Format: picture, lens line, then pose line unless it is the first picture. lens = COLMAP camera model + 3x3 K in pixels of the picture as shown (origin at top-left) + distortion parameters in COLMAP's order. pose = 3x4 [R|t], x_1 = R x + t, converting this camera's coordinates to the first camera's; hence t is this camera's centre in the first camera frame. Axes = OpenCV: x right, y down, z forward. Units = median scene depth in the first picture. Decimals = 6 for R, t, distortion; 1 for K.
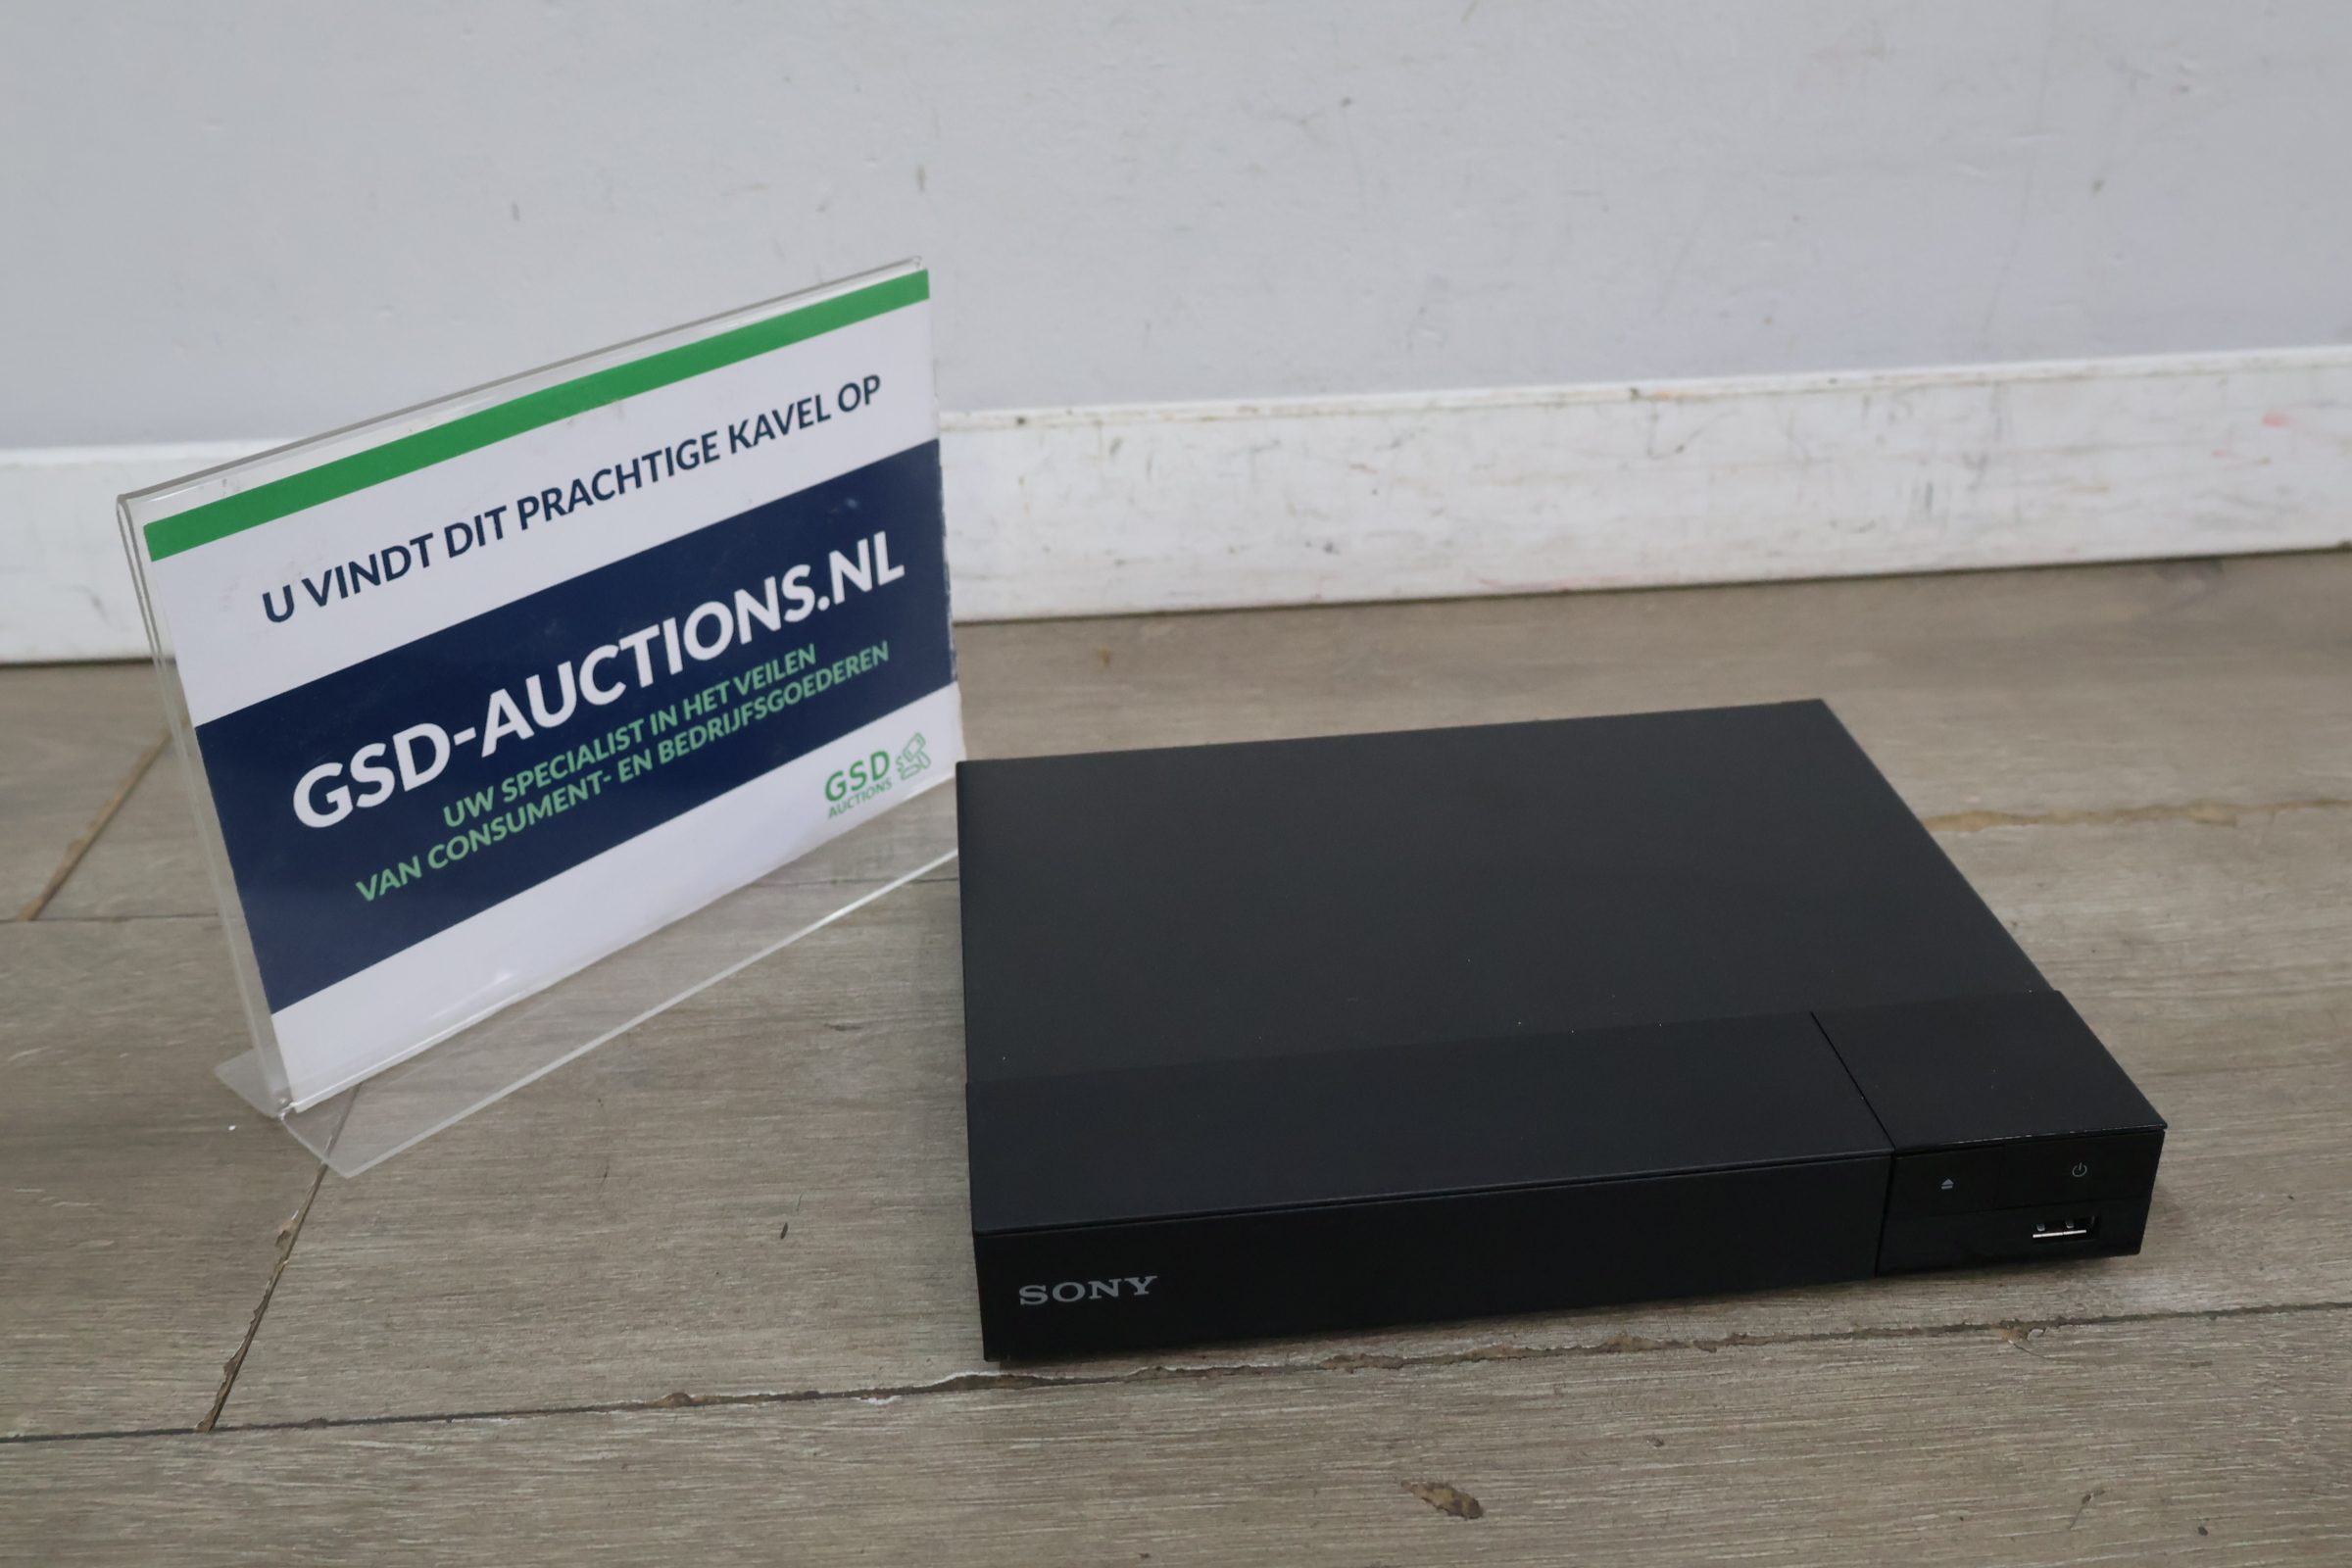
lens RADIAL K [[2293.2, 0, 1164.8], [0, 2293.2, 777.4], [0, 0, 1]] dist [0.006008, 0.000000]
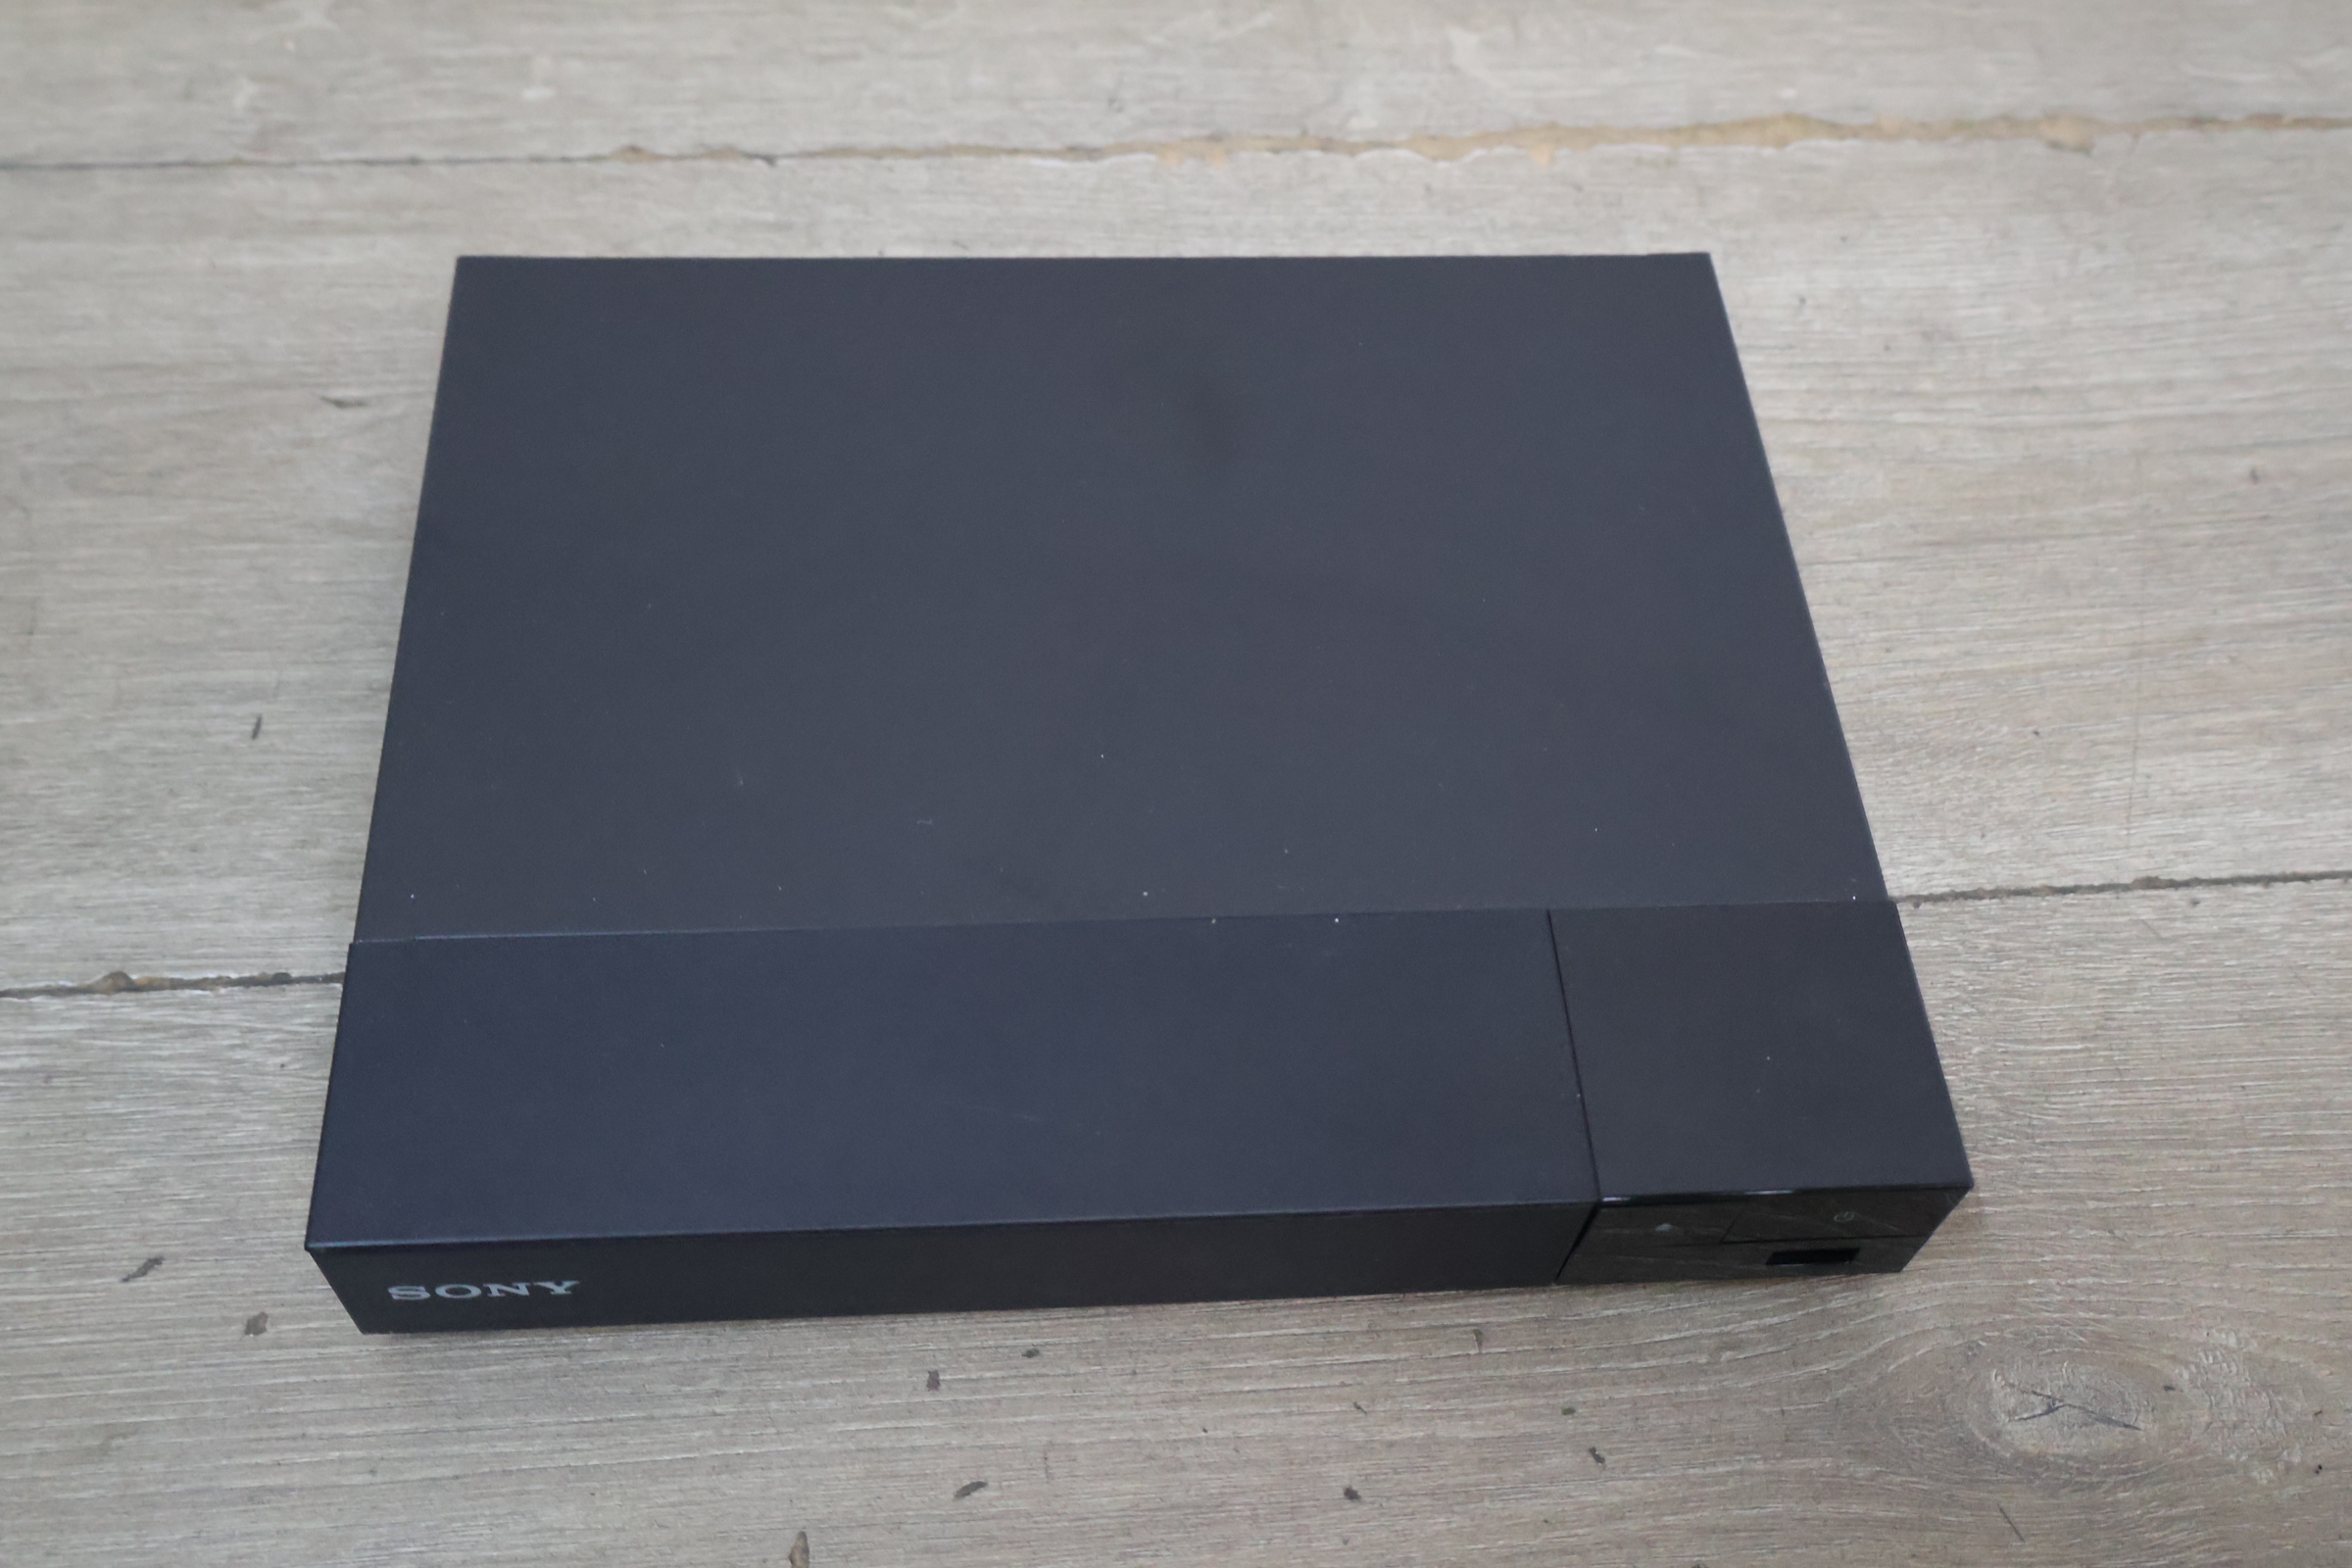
lens RADIAL K [[2293.2, 0, 1165.8], [0, 2293.2, 740.6], [0, 0, 1]] dist [0.006008, 0.000000]
pose [[0.995428, 0.017421, 0.093909, 0.088471], [-0.059238, 0.883876, 0.463954, -0.218740], [-0.074921, -0.467396, 0.880867, 0.283584]]
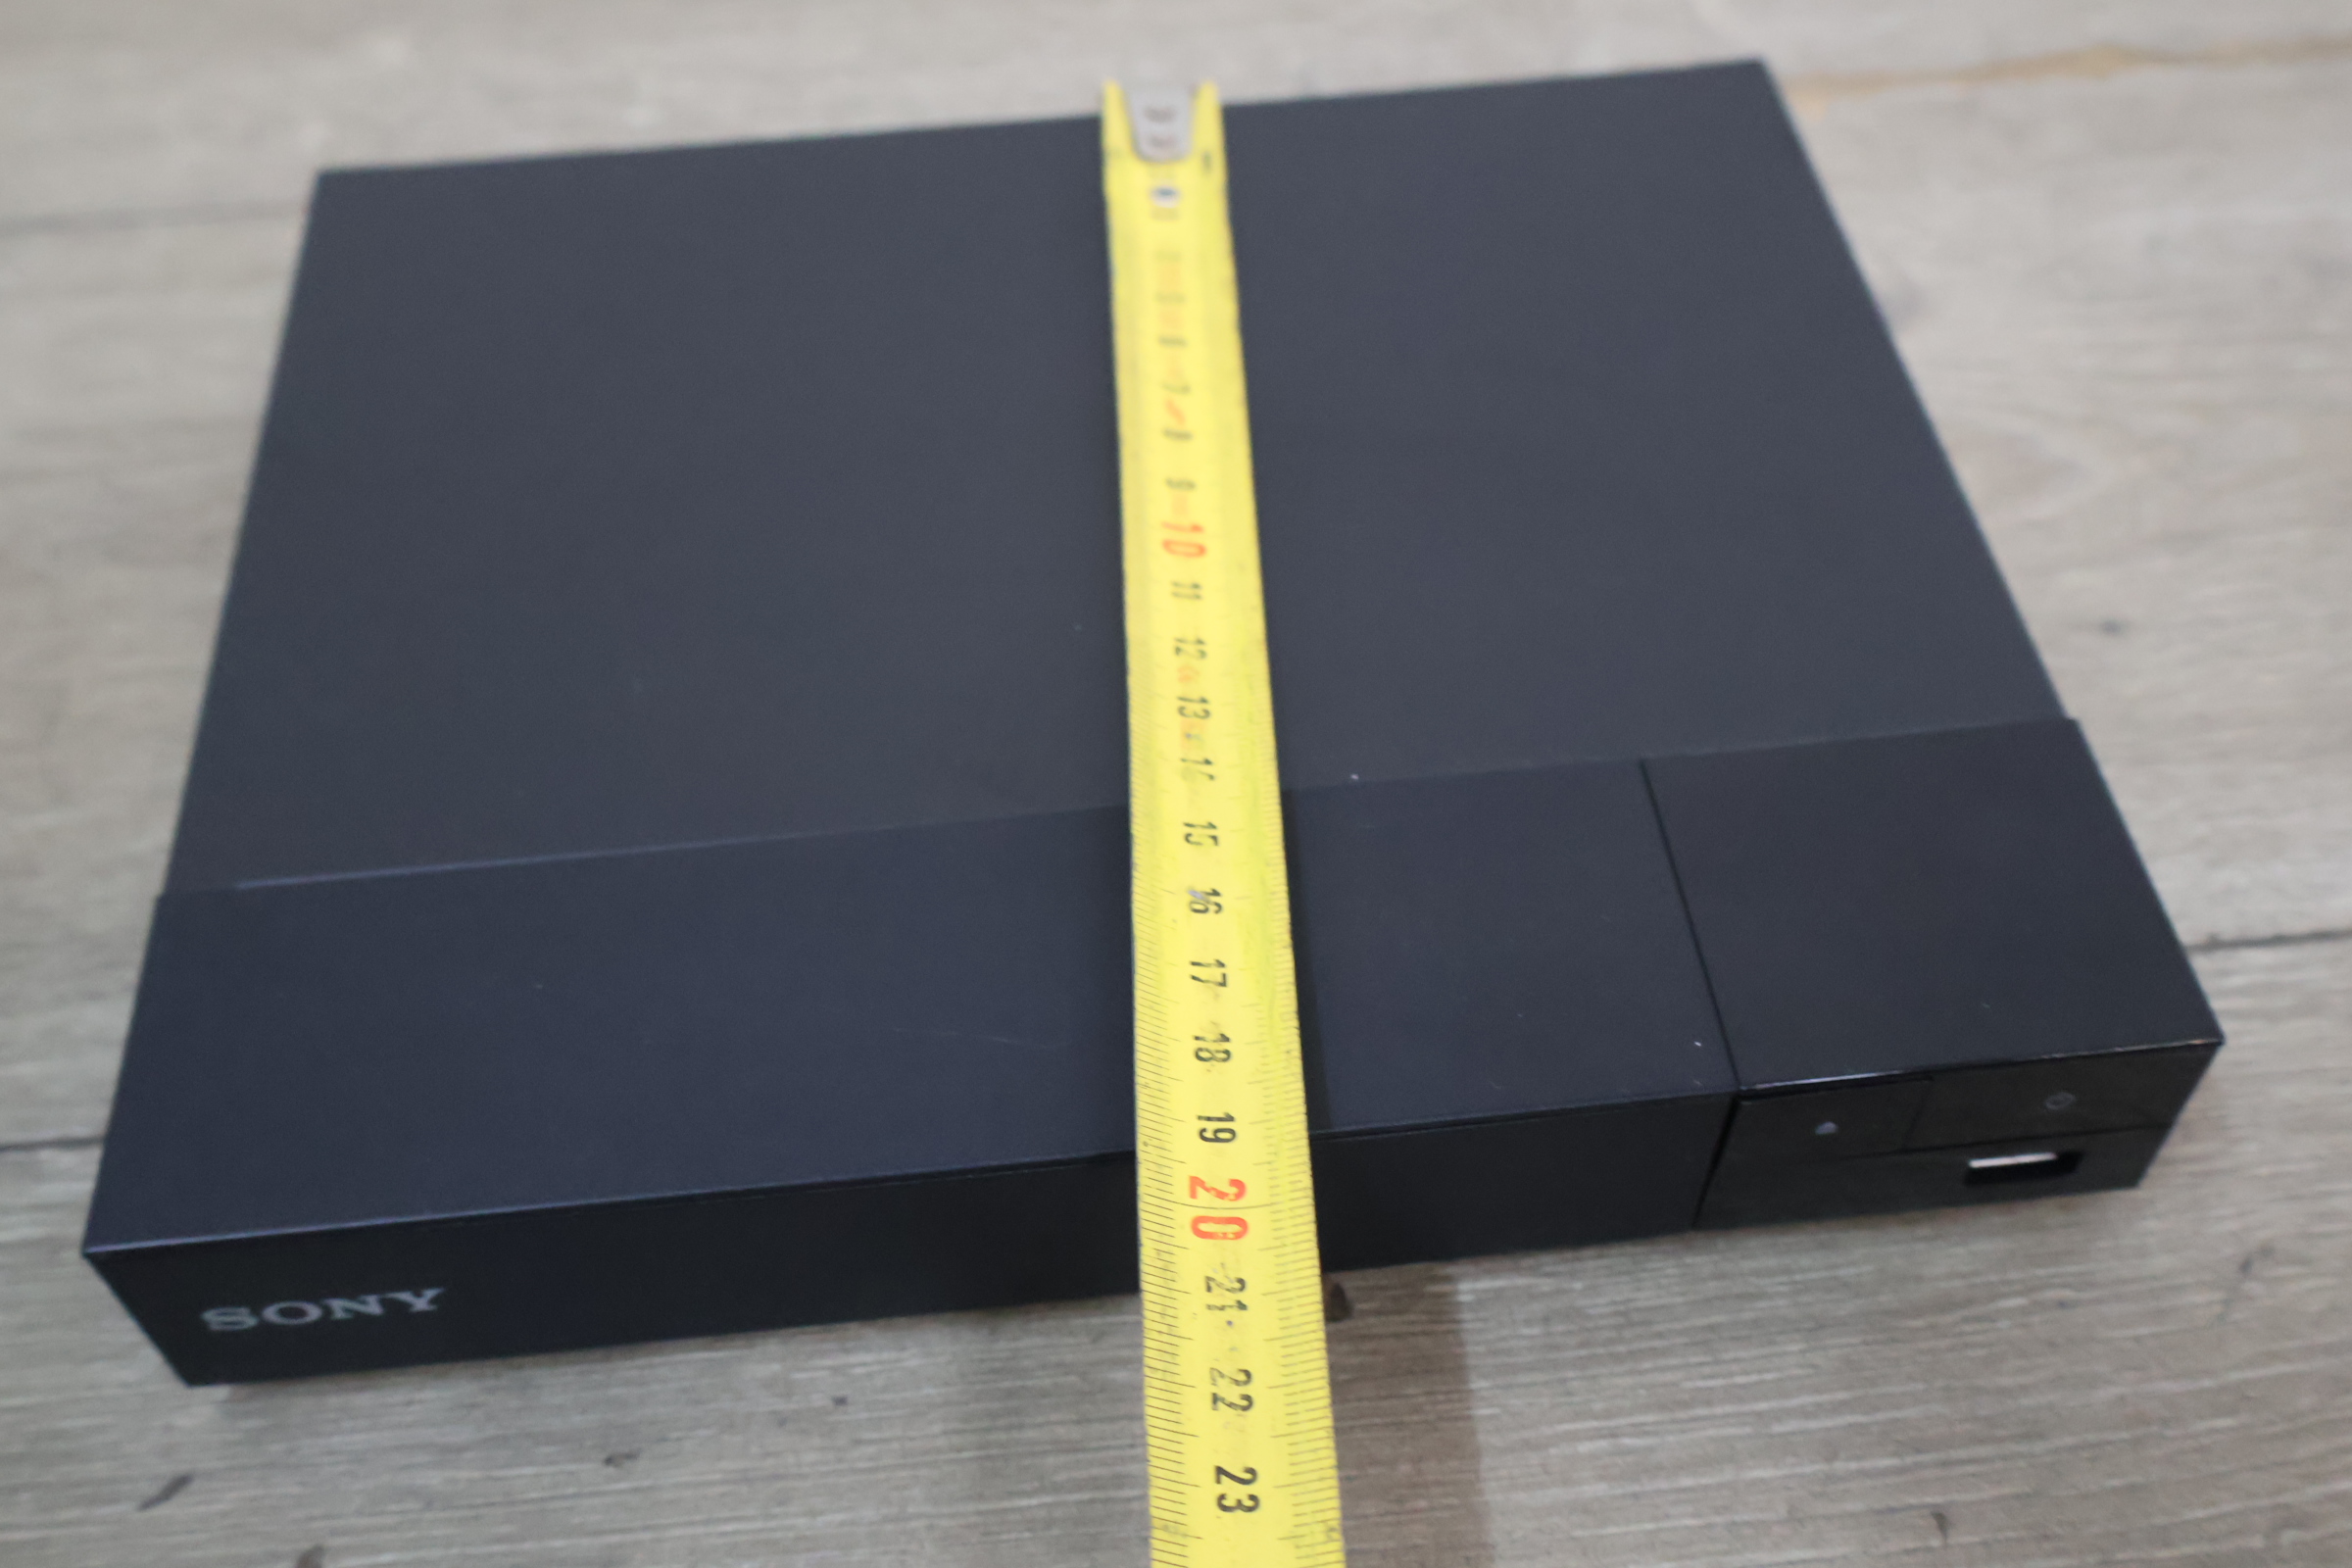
lens RADIAL K [[2293.2, 0, 1171.5], [0, 2293.2, 773.2], [0, 0, 1]] dist [0.006008, 0.000000]
pose [[0.998940, -0.027588, 0.036857, 0.062861], [0.011247, 0.922551, 0.385712, -0.075739], [-0.044643, -0.384889, 0.921883, 0.424279]]
